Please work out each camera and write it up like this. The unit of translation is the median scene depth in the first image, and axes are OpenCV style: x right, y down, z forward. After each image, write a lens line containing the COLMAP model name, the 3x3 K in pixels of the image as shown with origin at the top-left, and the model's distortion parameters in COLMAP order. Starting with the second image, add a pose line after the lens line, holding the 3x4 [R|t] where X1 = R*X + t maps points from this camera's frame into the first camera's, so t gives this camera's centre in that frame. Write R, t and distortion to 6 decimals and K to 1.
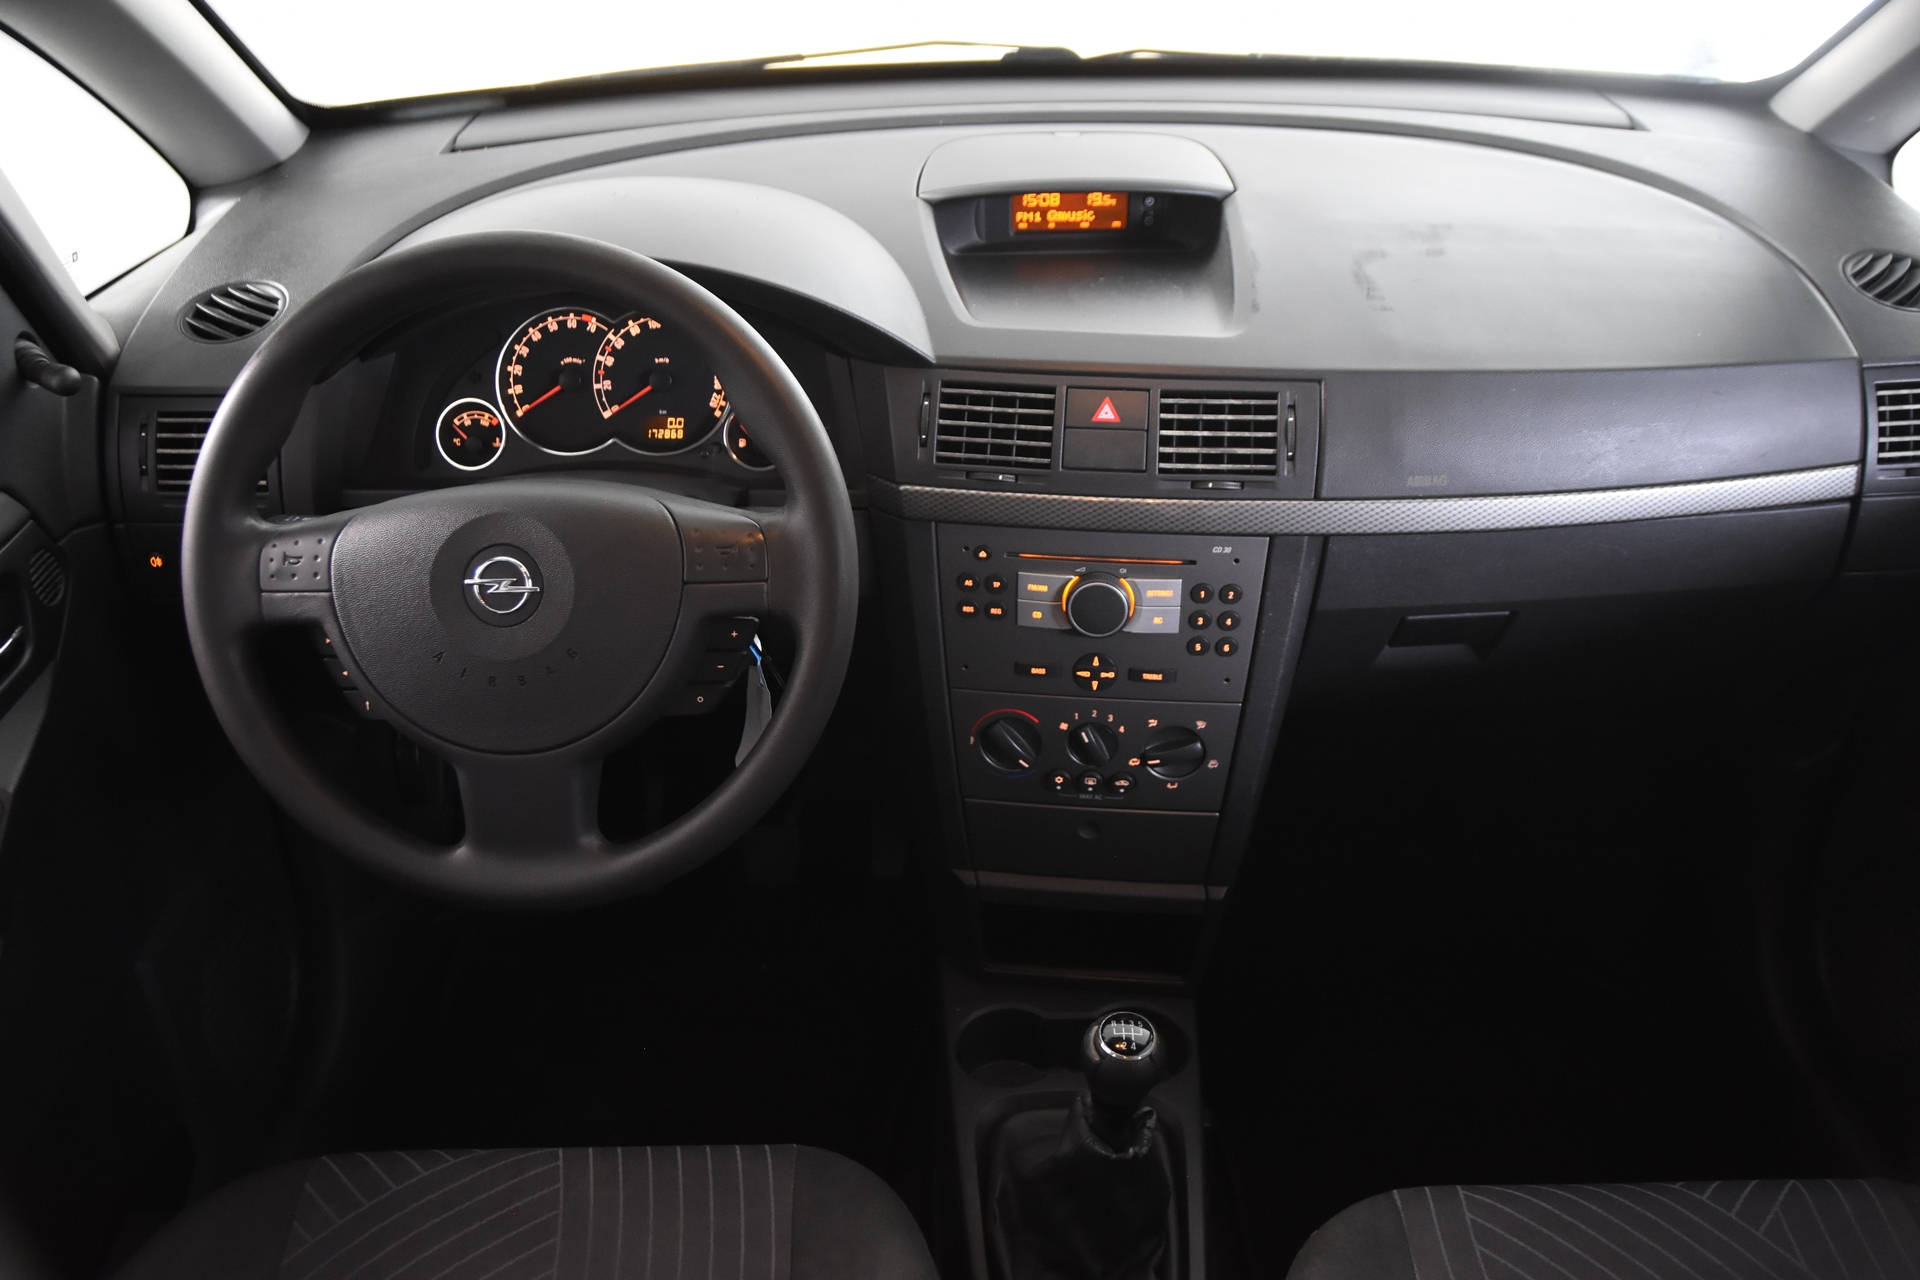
lens RADIAL K [[1710.5, 0, 952.6], [0, 1710.5, 644.8], [0, 0, 1]] dist [-0.080112, 0.128888]
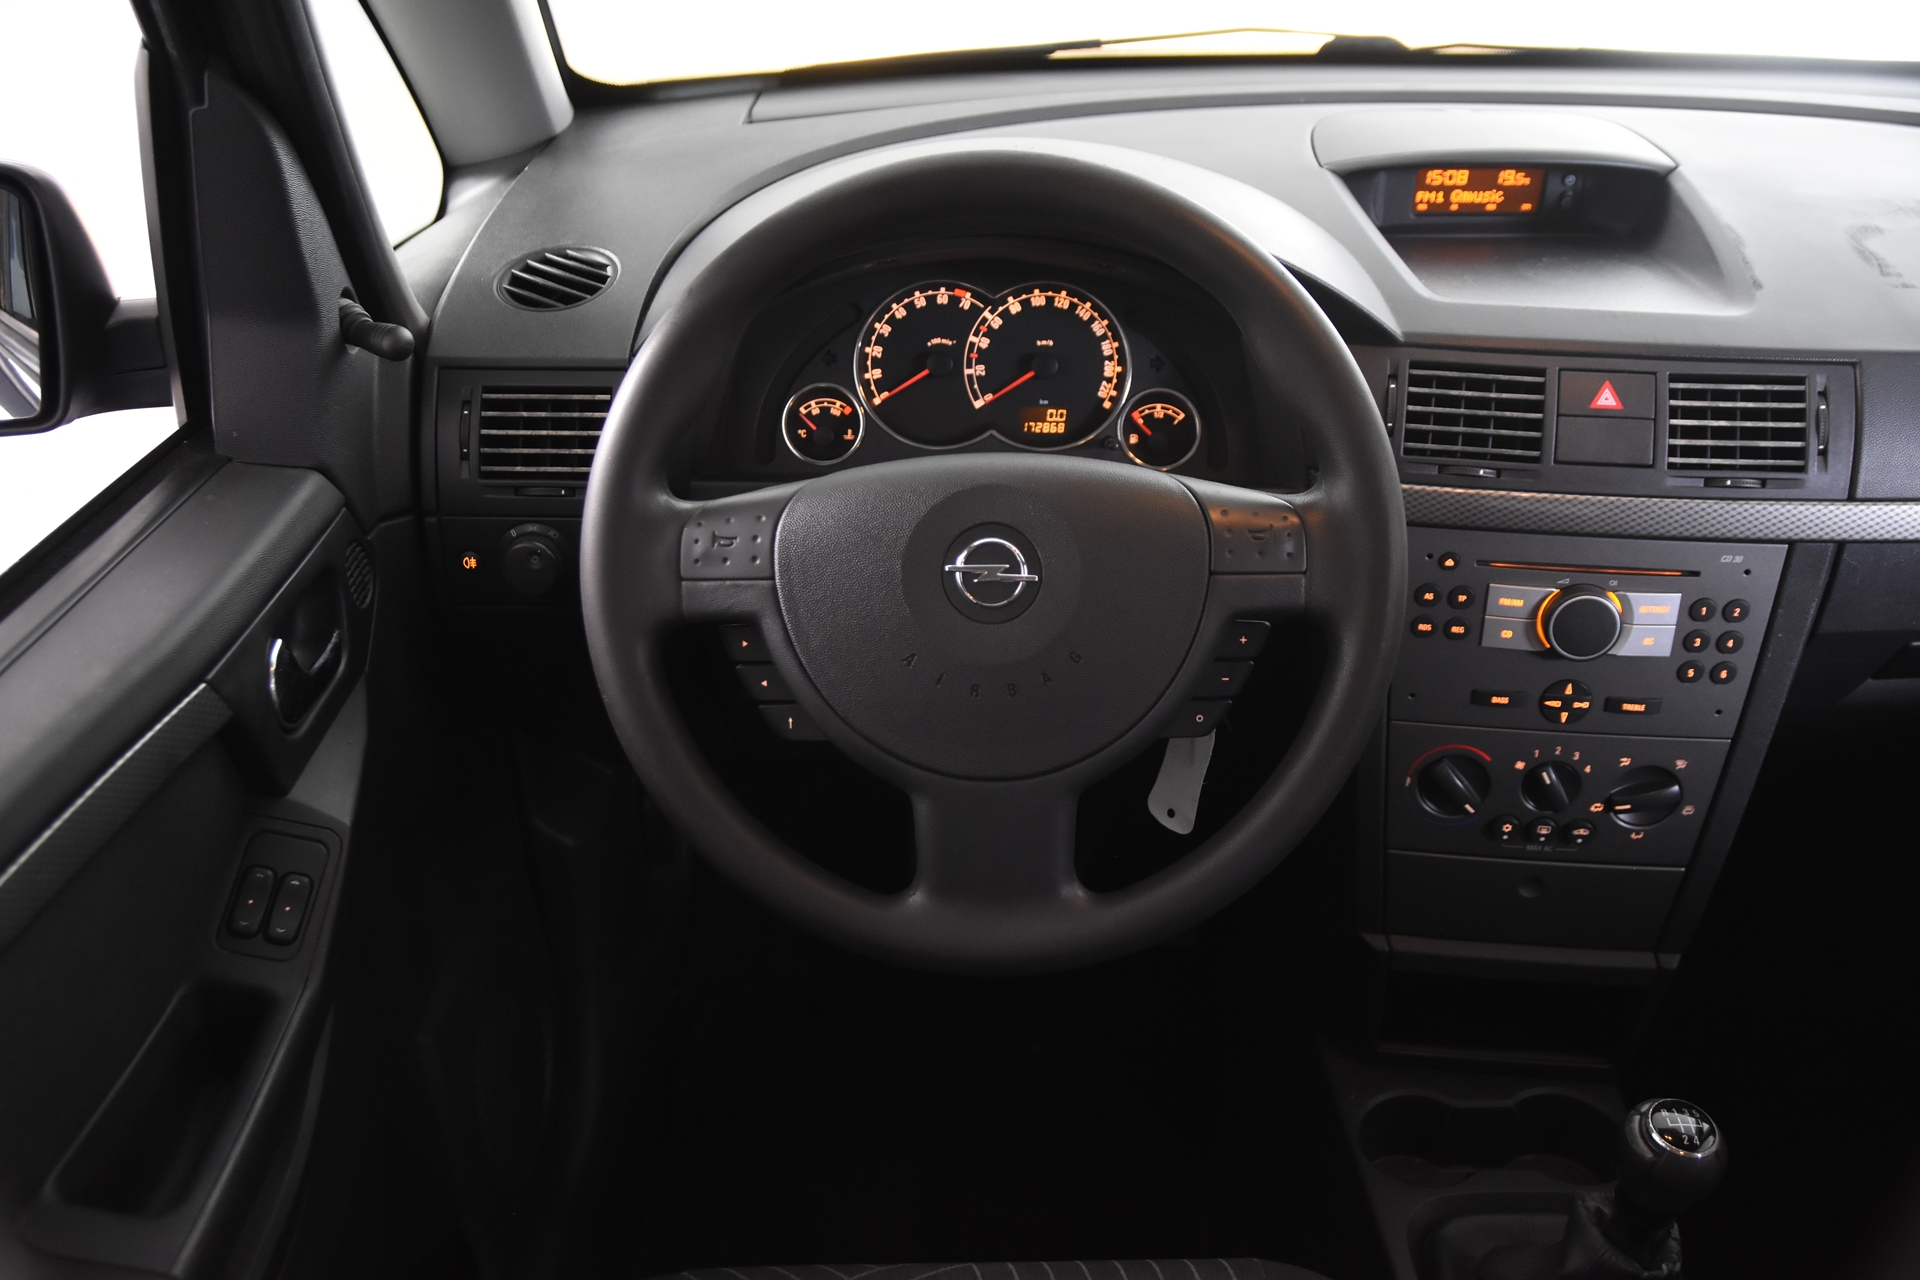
lens RADIAL K [[1710.5, 0, 963.3], [0, 1710.5, 648.0], [0, 0, 1]] dist [-0.080112, 0.128888]
pose [[0.999926, 0.009897, 0.007042, -0.230595], [-0.009546, 0.998795, -0.048149, 0.033440], [-0.007510, 0.048078, 0.998815, 0.144230]]
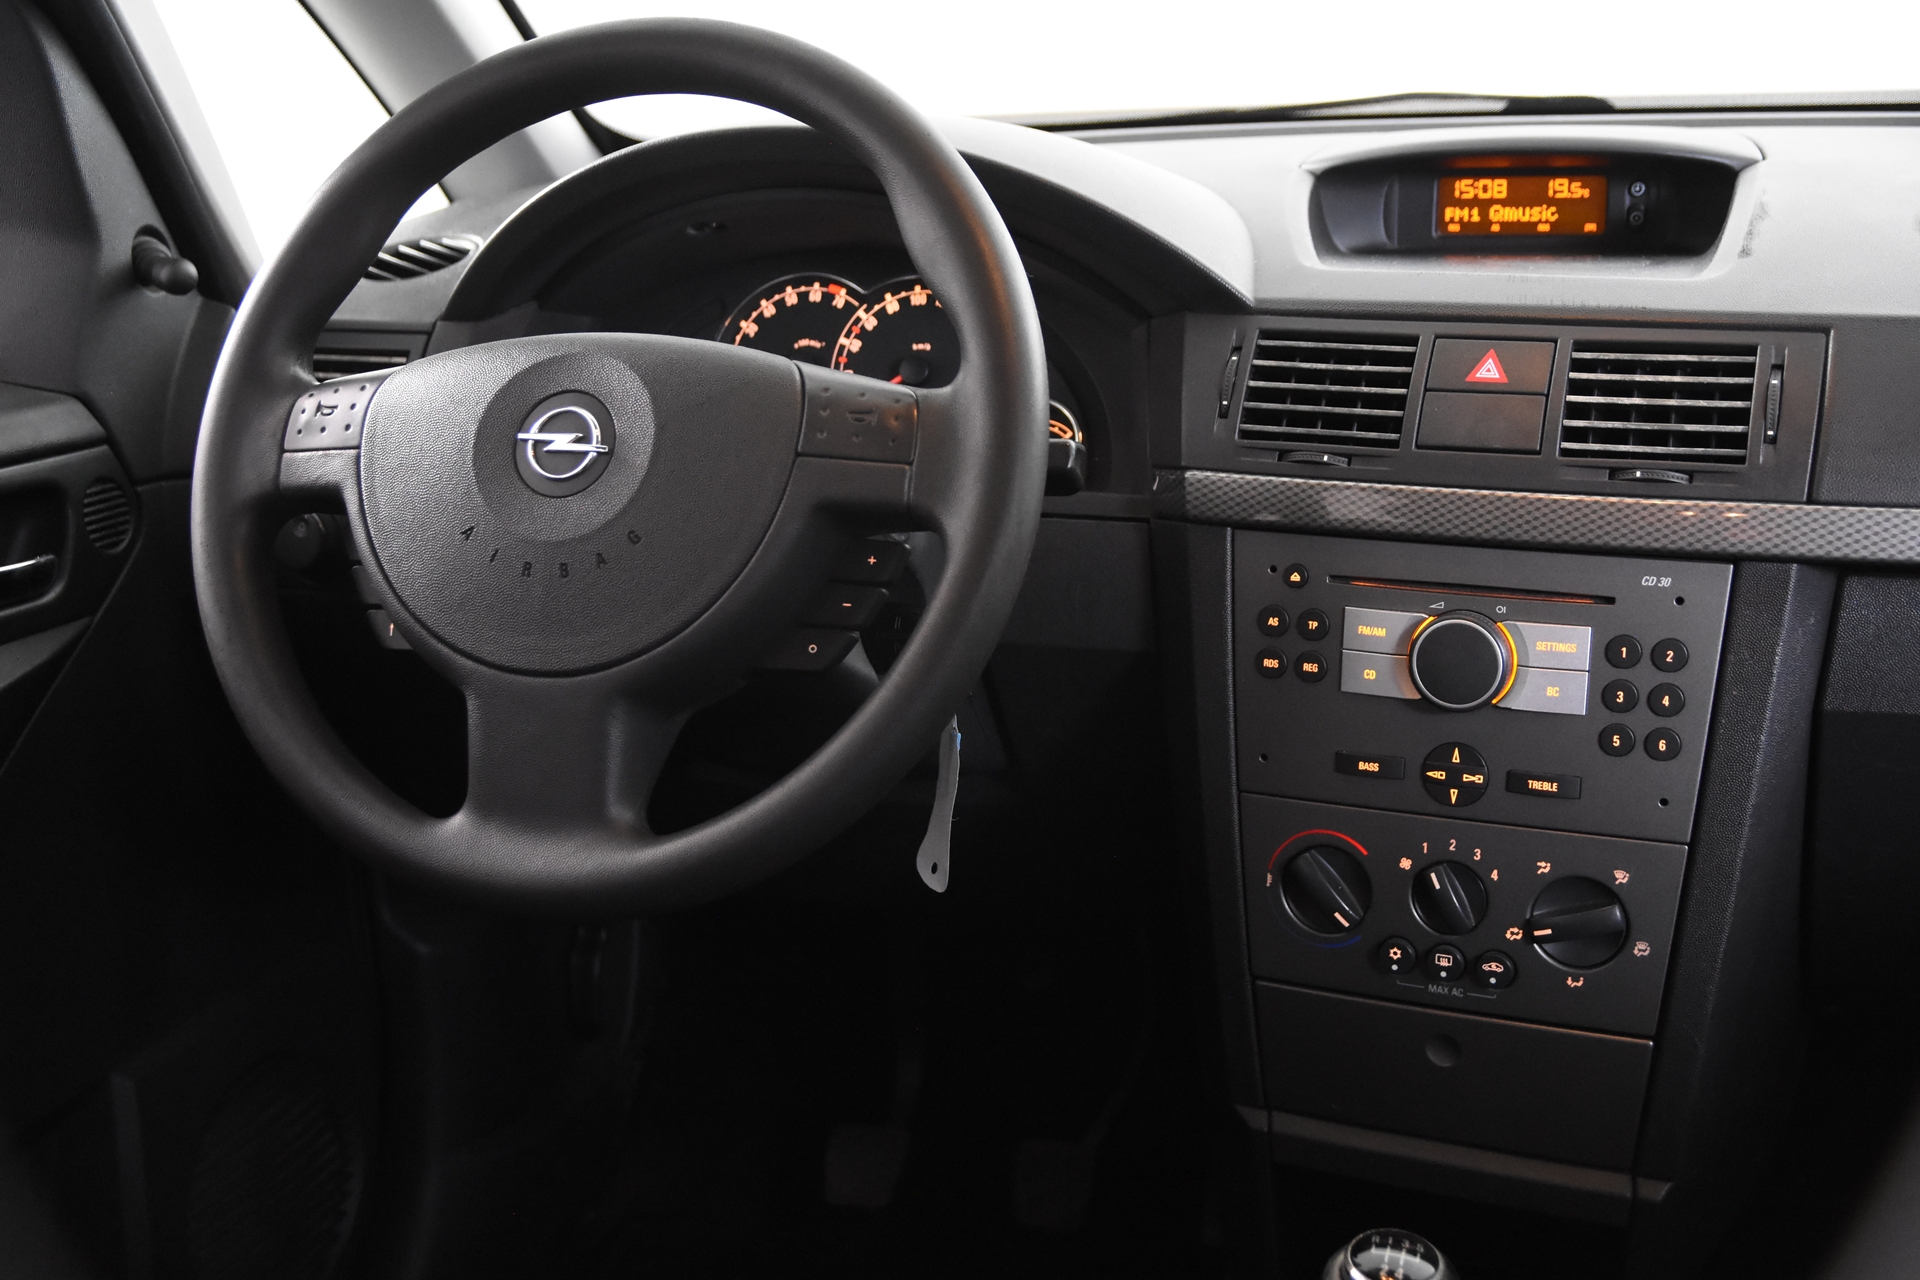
lens RADIAL K [[2275.8, 0, 967.4], [0, 2275.8, 665.6], [0, 0, 1]] dist [0.024527, 0.000000]
pose [[0.952708, 0.073669, -0.294824, 0.161479], [-0.151079, 0.956603, -0.249170, 0.224260], [0.263673, 0.281928, 0.922493, 0.135131]]
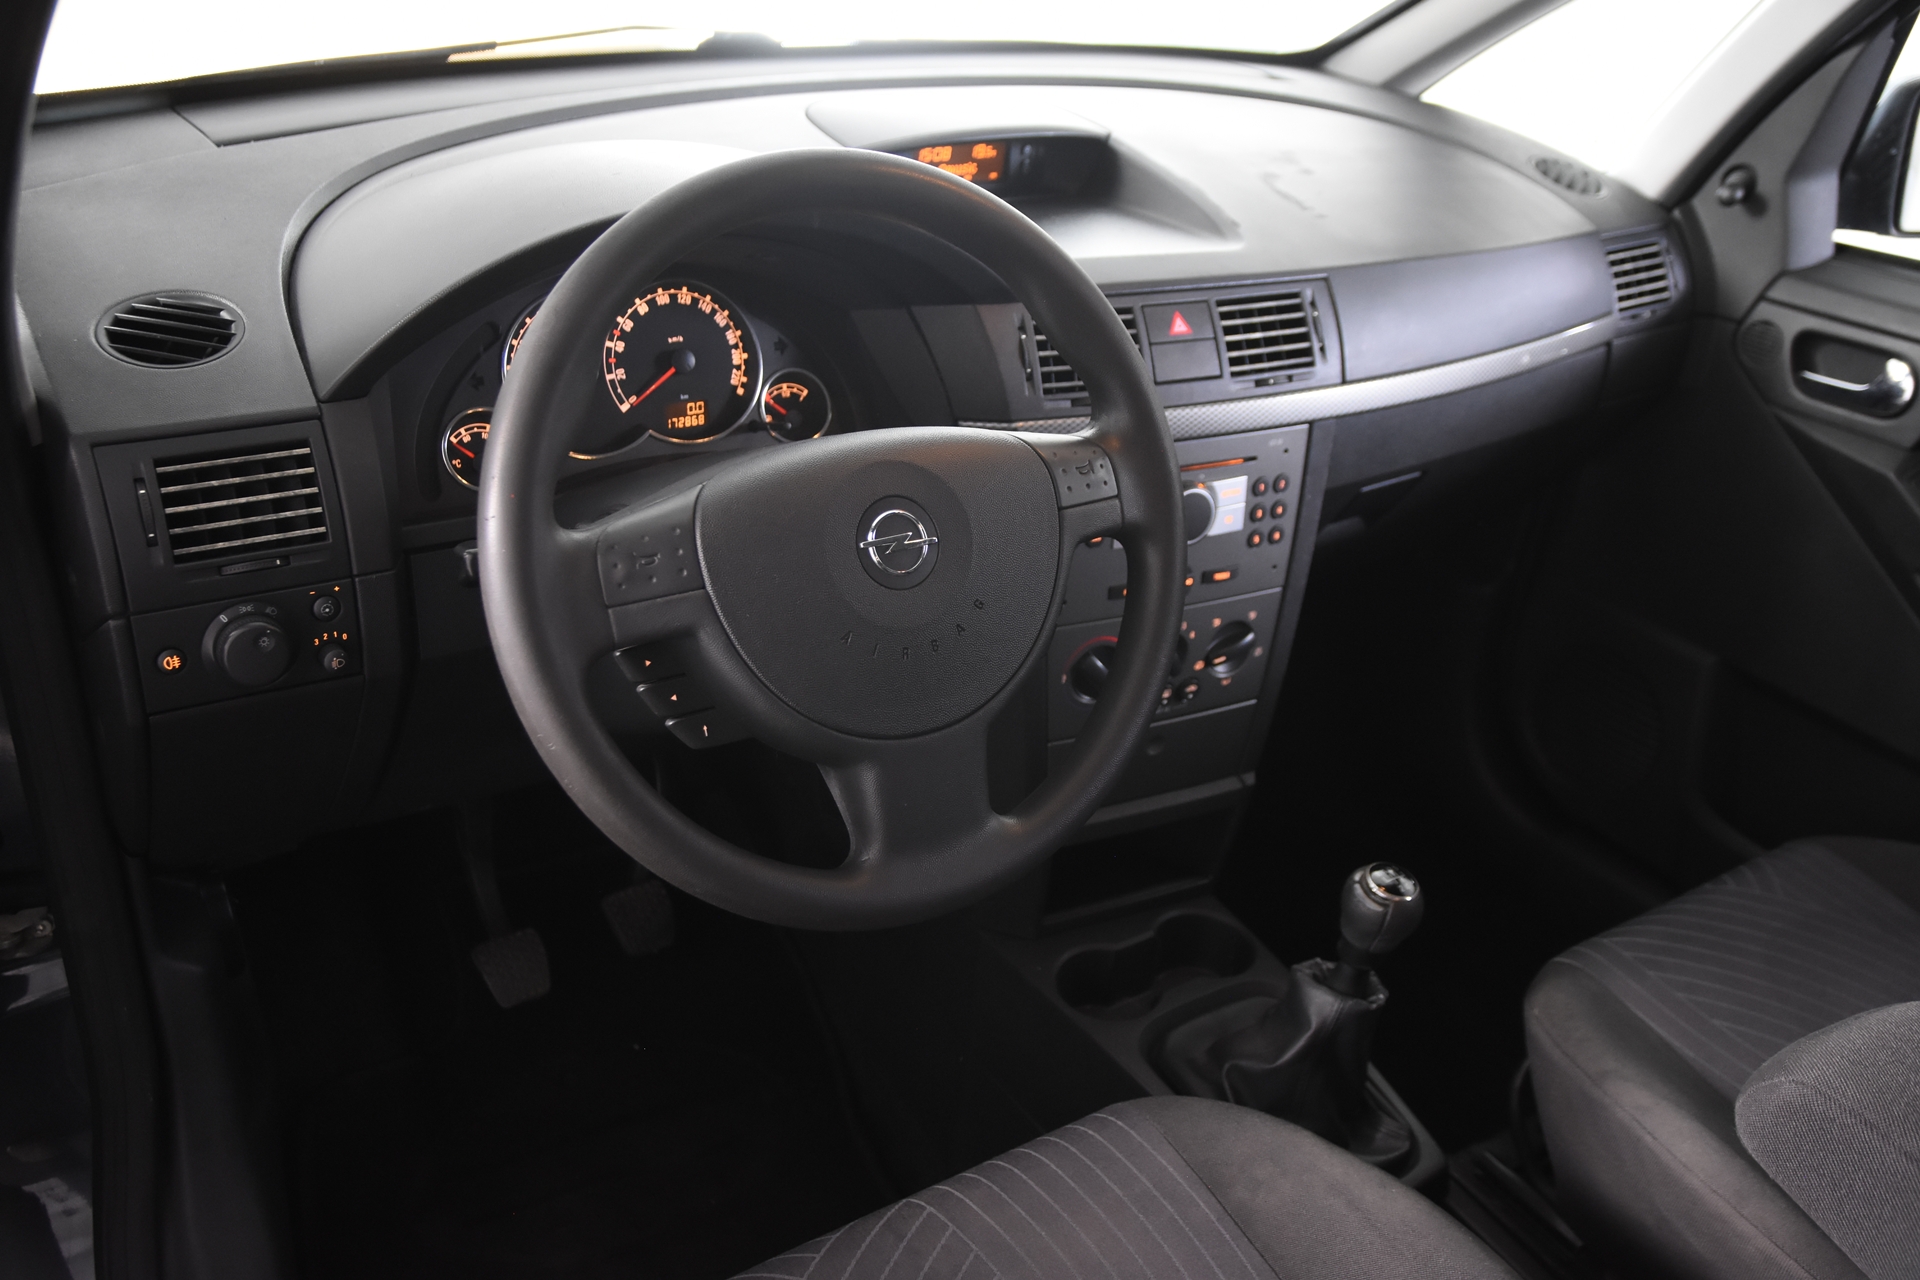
lens RADIAL K [[1710.5, 0, 962.8], [0, 1710.5, 640.4], [0, 0, 1]] dist [-0.080112, 0.128888]
pose [[0.829805, -0.194515, 0.523056, -0.576950], [0.220299, 0.975343, 0.013217, 0.008415], [-0.512730, 0.104261, 0.852196, 0.191074]]
